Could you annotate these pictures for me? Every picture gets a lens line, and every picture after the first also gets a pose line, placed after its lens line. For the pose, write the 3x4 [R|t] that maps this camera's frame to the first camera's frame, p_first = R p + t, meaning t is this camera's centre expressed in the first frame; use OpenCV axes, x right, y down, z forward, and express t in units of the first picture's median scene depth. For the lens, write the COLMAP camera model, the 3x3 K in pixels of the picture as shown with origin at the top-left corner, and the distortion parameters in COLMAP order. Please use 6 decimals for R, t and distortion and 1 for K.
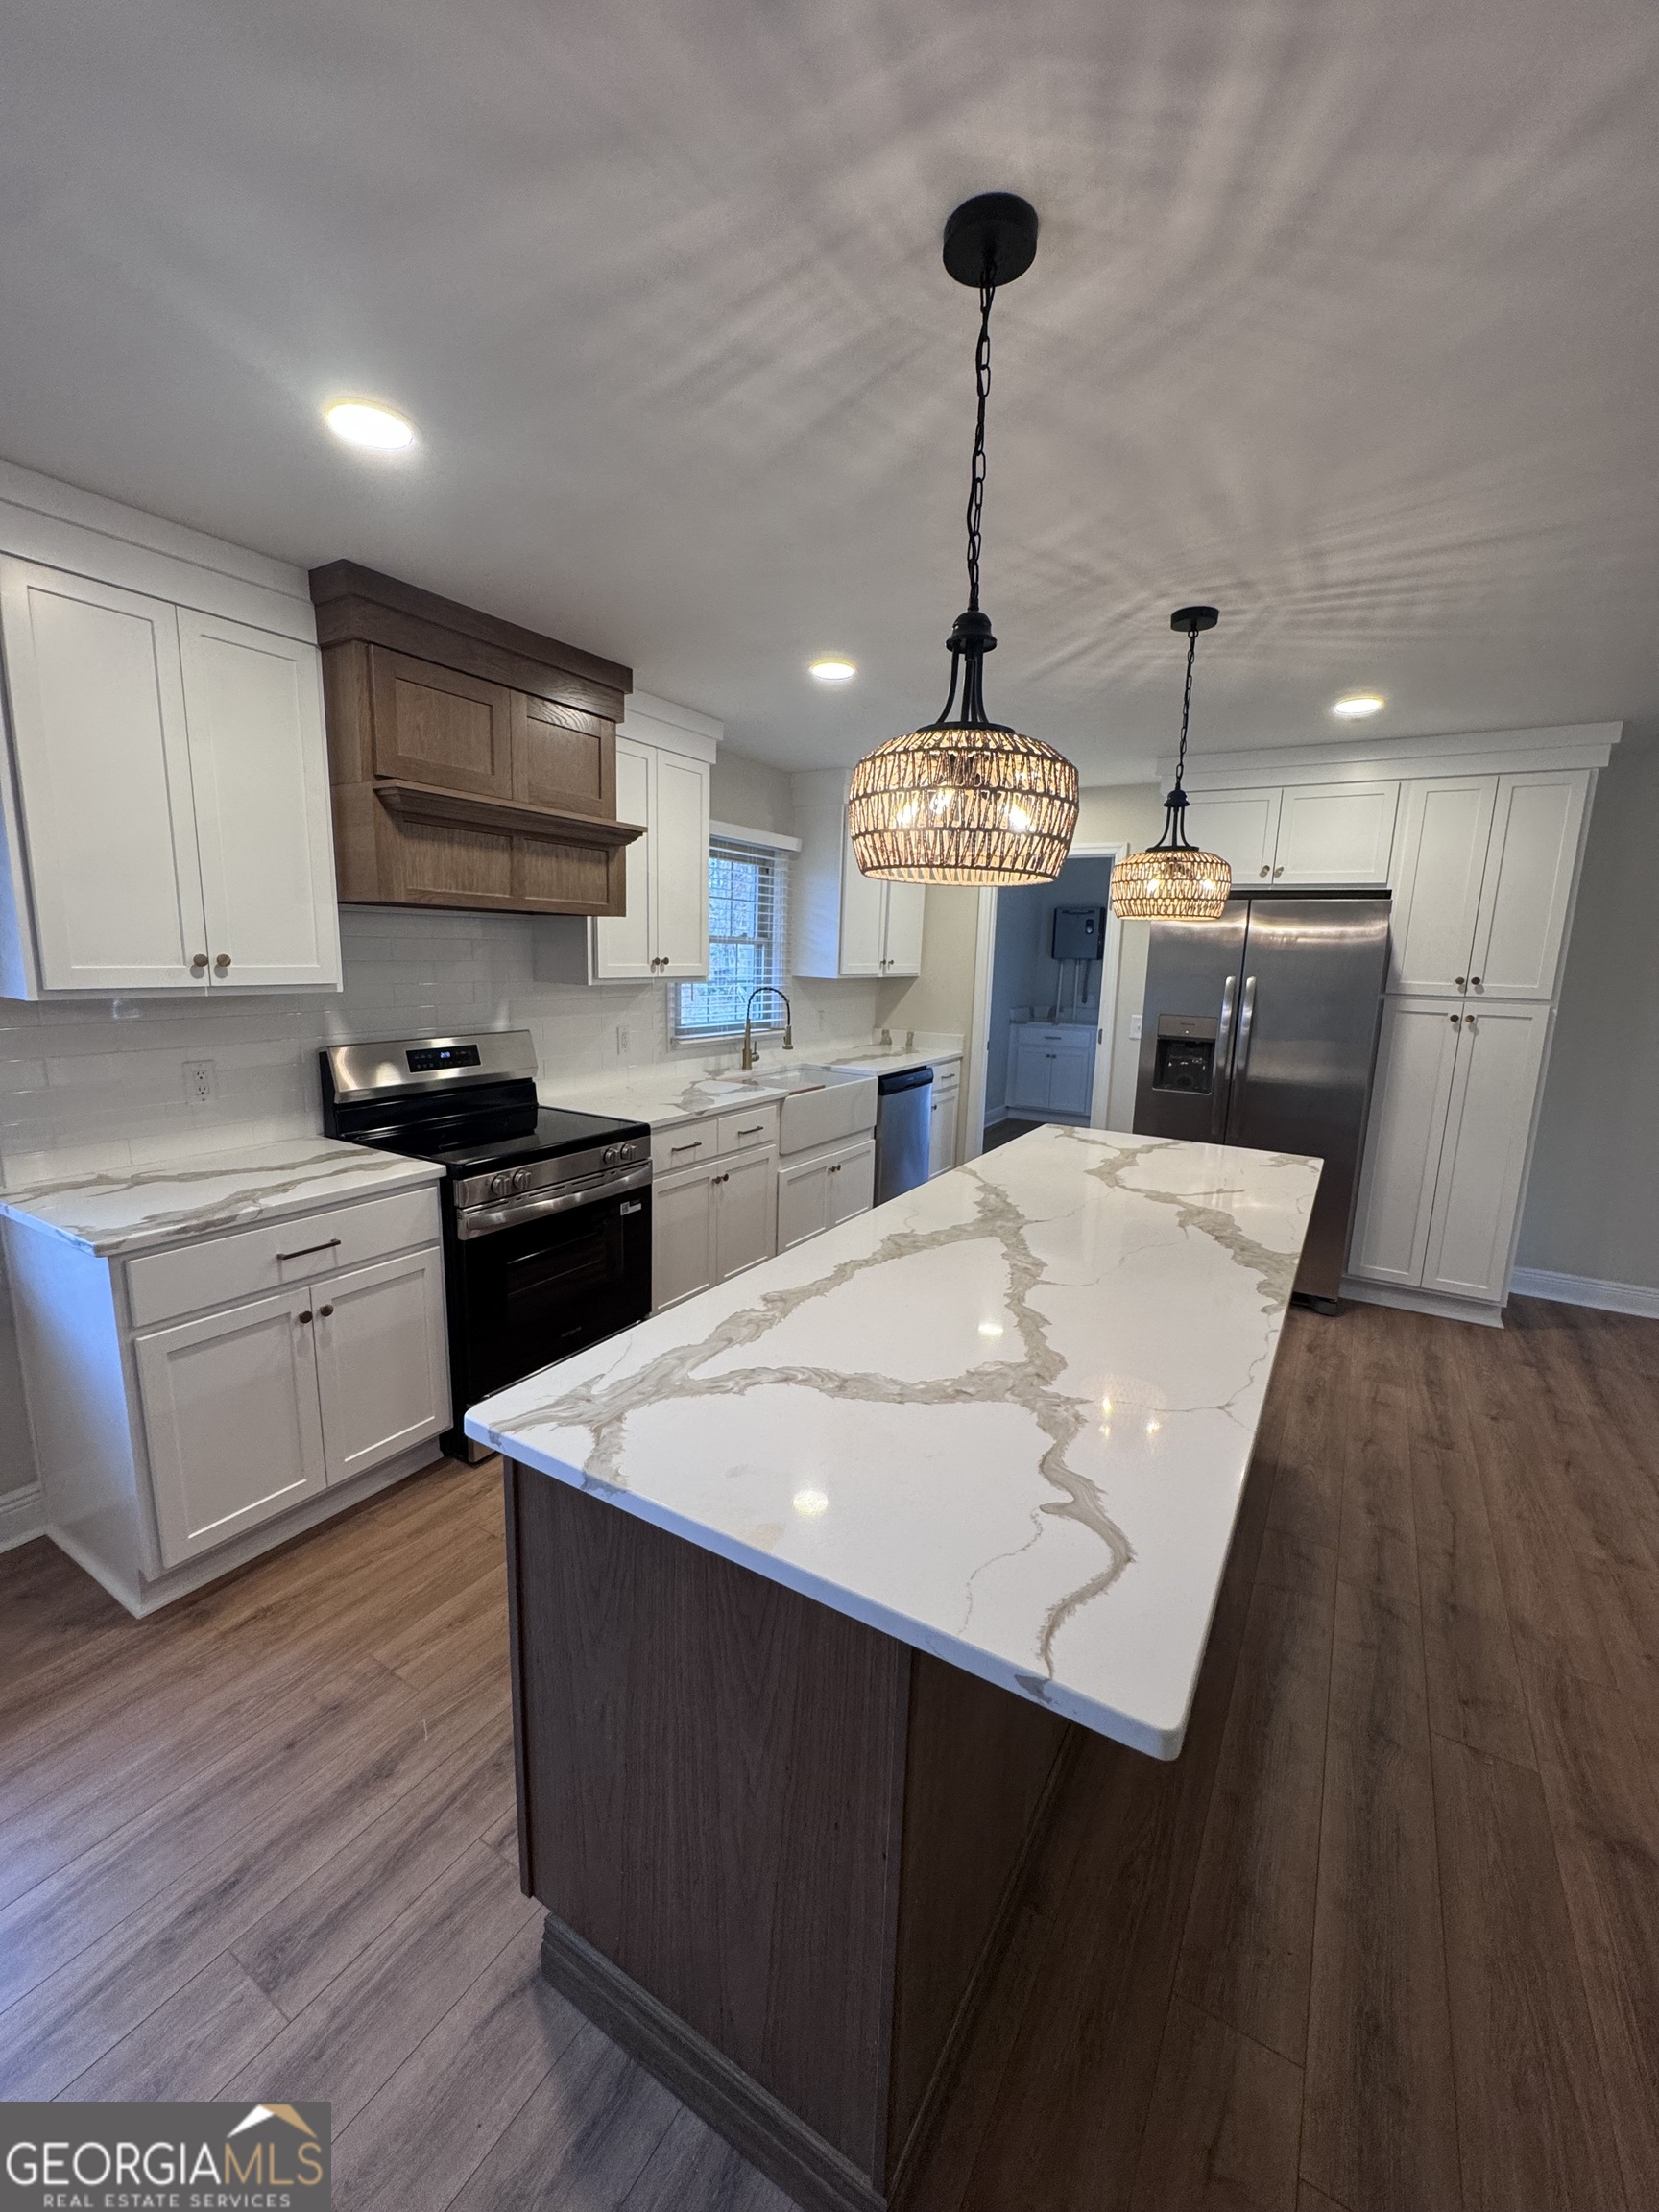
lens RADIAL K [[882.6, 0, 836.6], [0, 882.6, 1106.5], [0, 0, 1]] dist [-0.004466, 0.000942]
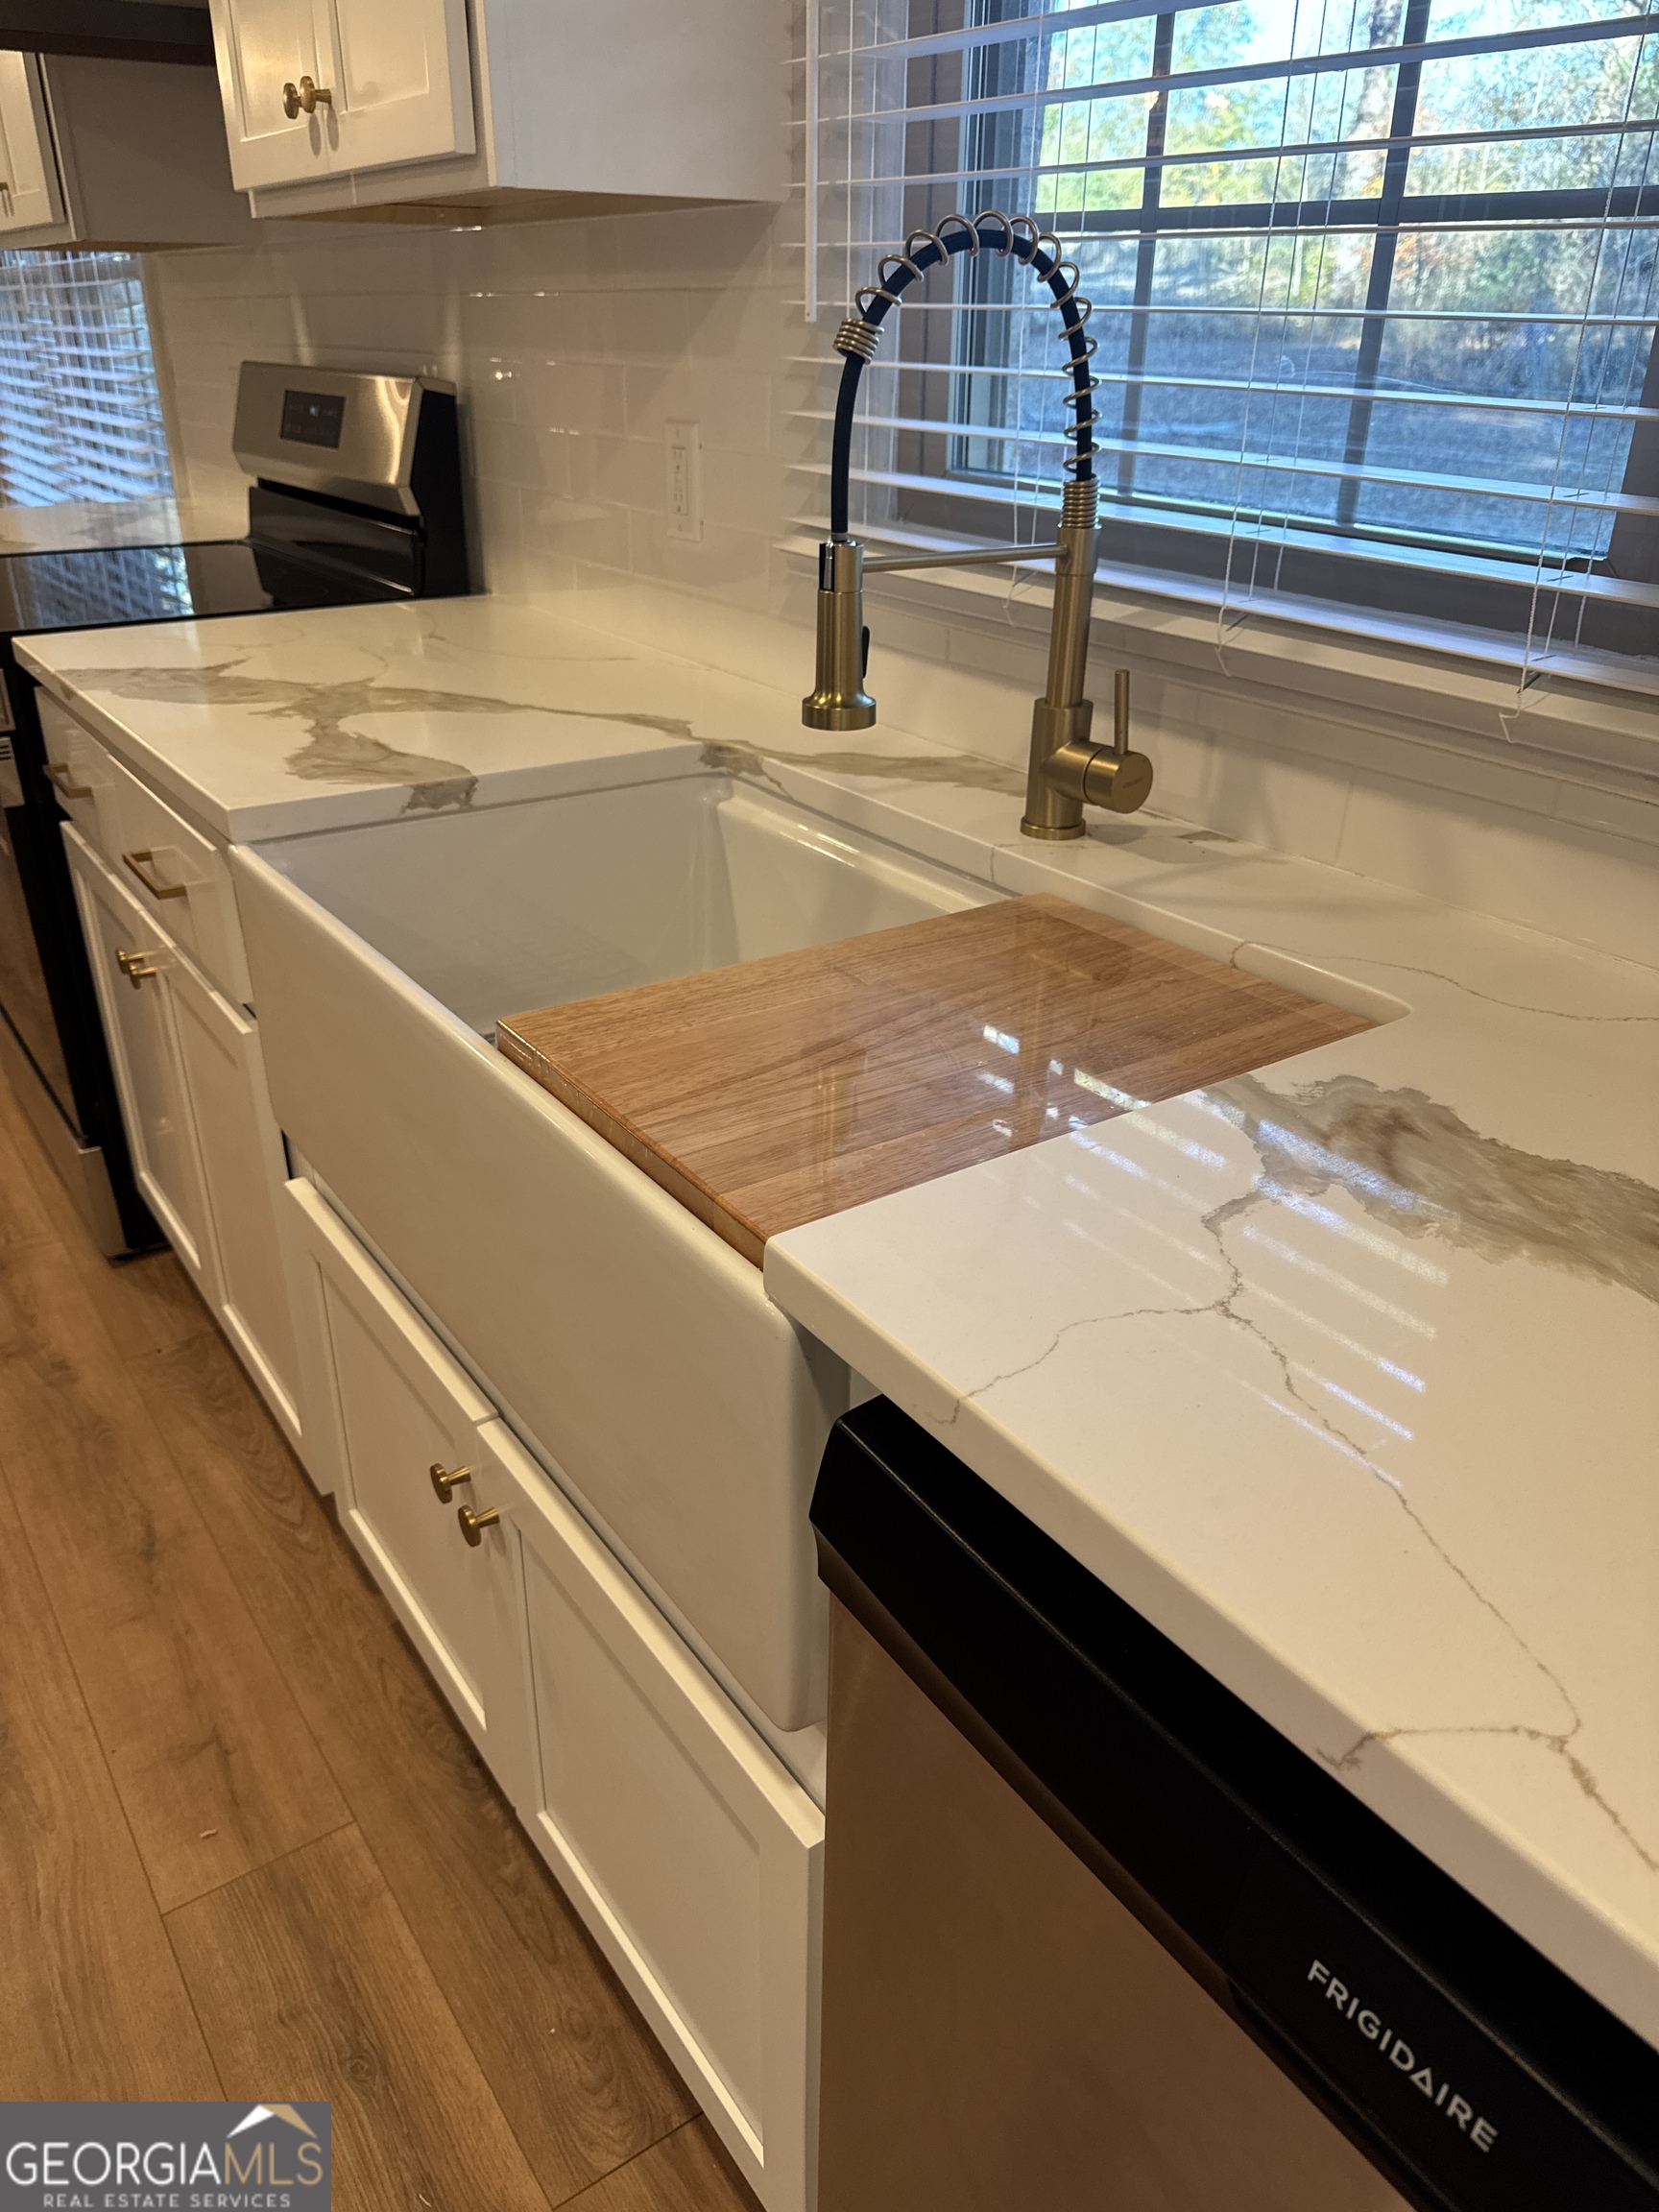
lens RADIAL K [[1566.8, 0, 829.5], [0, 1566.8, 1106.0], [0, 0, 1]] dist [0.043838, -0.080540]
pose [[-0.402983, 0.376912, -0.833992, 0.287736], [-0.191539, 0.856346, 0.479566, -0.219185], [0.894940, 0.352999, -0.272899, 1.849752]]
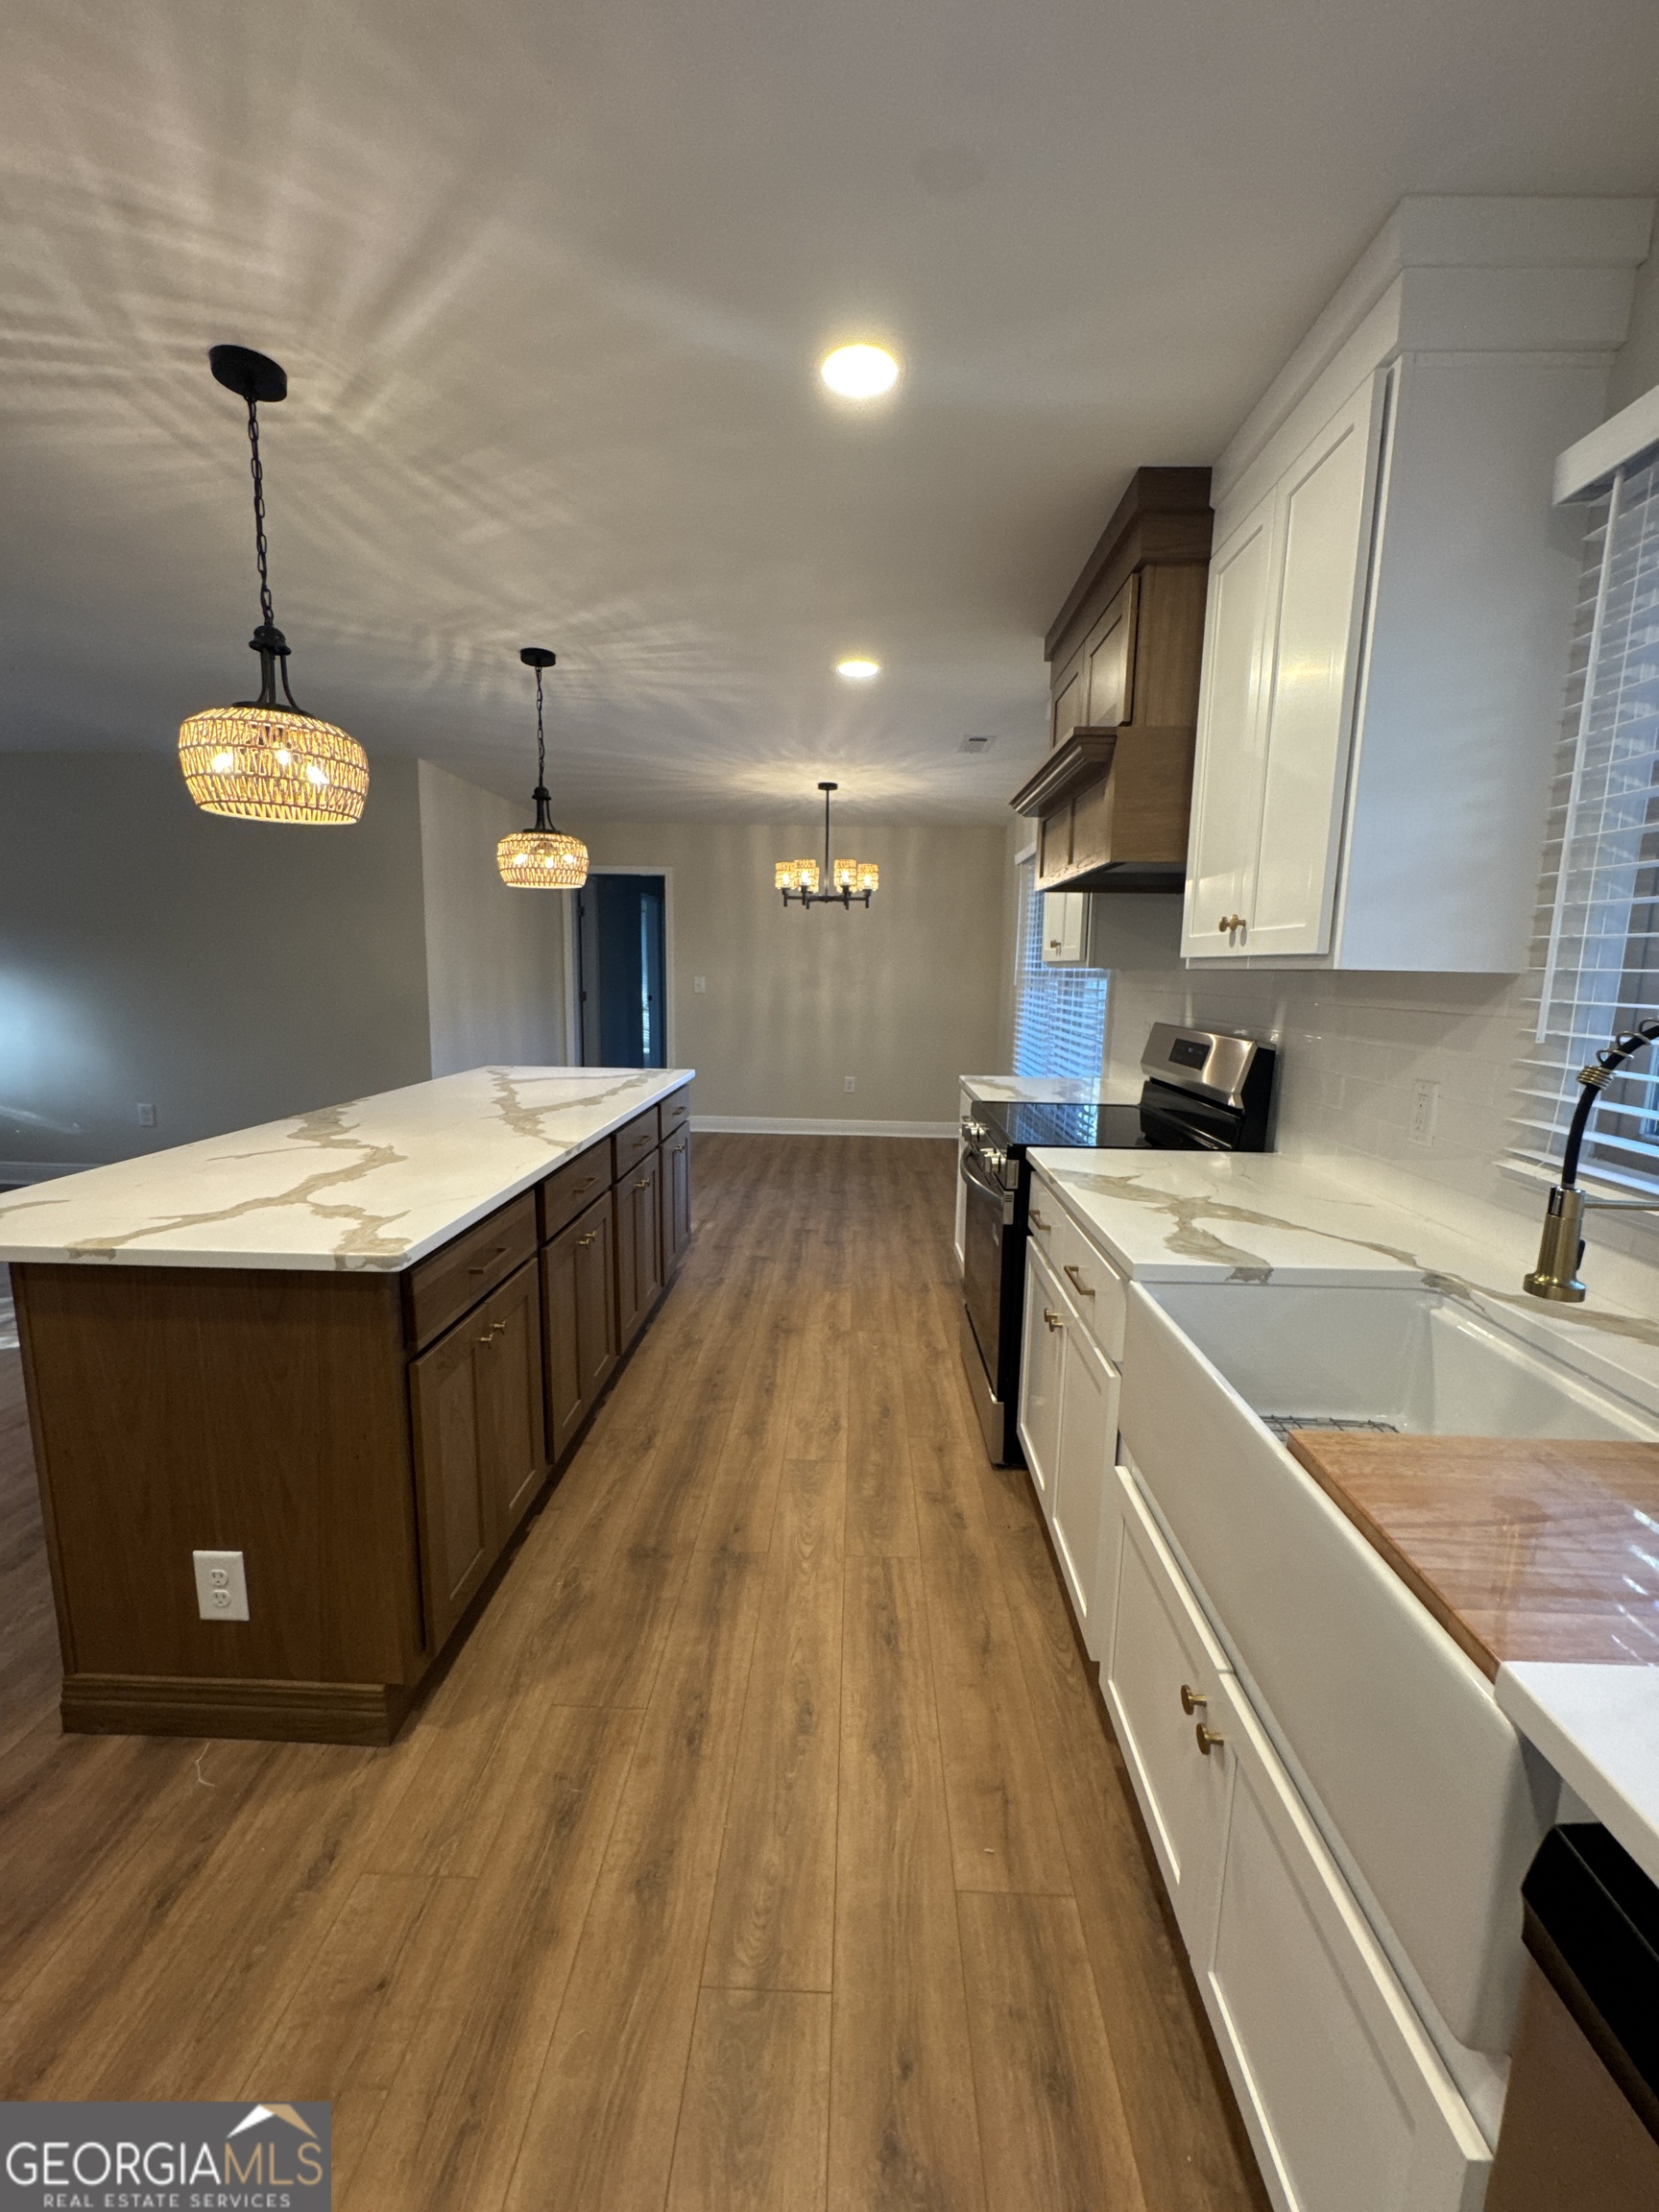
lens RADIAL K [[882.6, 0, 836.6], [0, 882.6, 1106.5], [0, 0, 1]] dist [-0.004466, 0.000942]
pose [[-0.868705, 0.032744, -0.494247, 0.338941], [-0.131125, 0.947013, 0.293211, -0.251844], [0.477659, 0.319522, -0.818381, 1.829433]]
